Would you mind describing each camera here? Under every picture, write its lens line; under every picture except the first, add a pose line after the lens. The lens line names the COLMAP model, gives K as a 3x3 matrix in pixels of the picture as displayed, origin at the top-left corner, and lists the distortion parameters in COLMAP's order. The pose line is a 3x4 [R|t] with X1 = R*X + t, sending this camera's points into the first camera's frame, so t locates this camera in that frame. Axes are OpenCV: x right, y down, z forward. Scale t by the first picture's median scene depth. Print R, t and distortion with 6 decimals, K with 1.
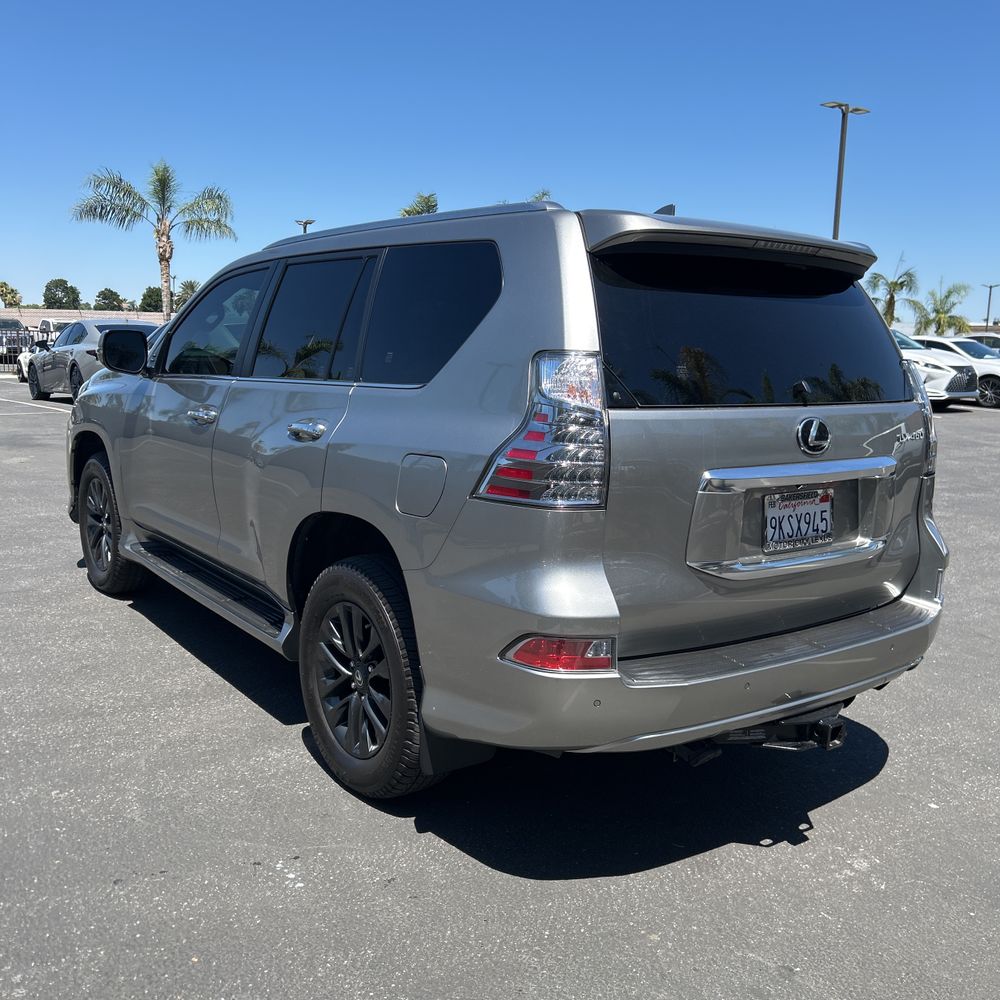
lens RADIAL K [[1034.8, 0, 505.1], [0, 1034.8, 498.6], [0, 0, 1]] dist [0.016534, -0.001129]
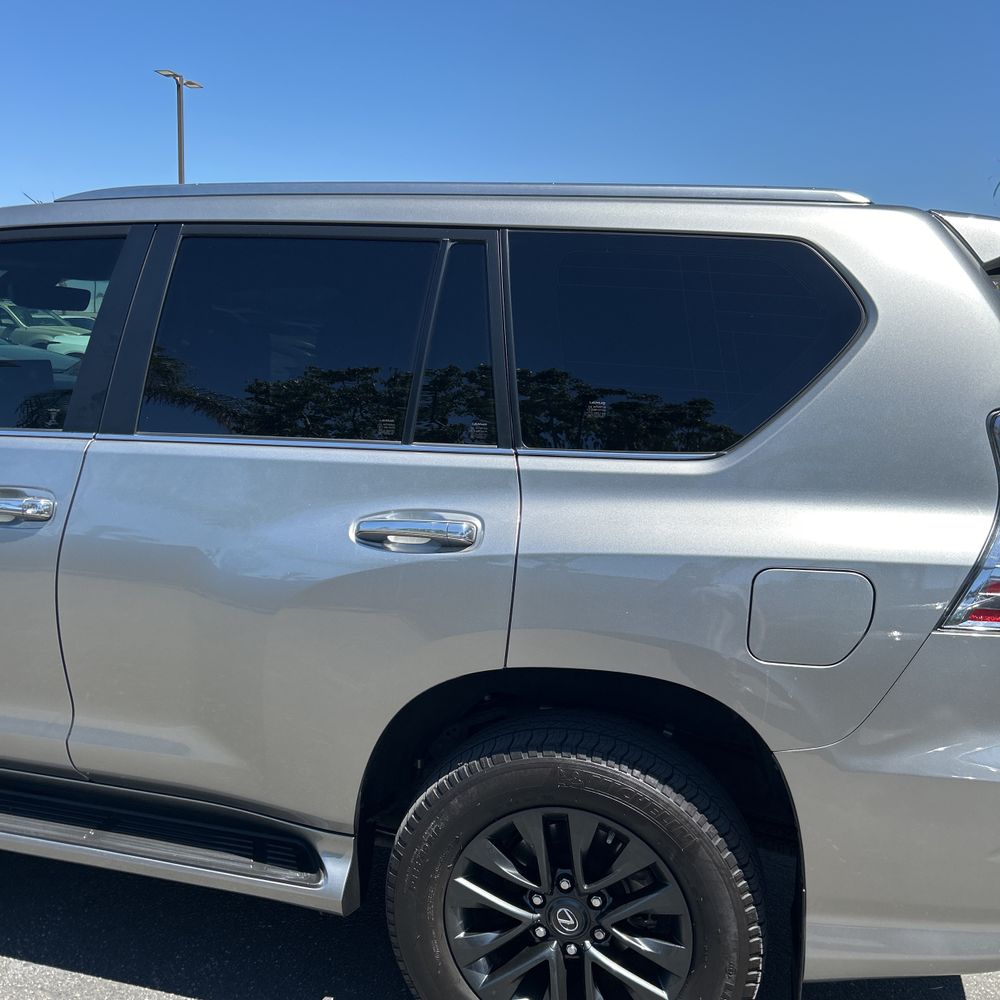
lens RADIAL K [[1034.8, 0, 505.1], [0, 1034.8, 498.6], [0, 0, 1]] dist [0.016534, -0.001129]
pose [[0.767022, -0.090396, 0.635222, -0.487330], [0.076755, 0.995843, 0.049035, -0.102505], [-0.637014, 0.011145, 0.770772, 0.479033]]
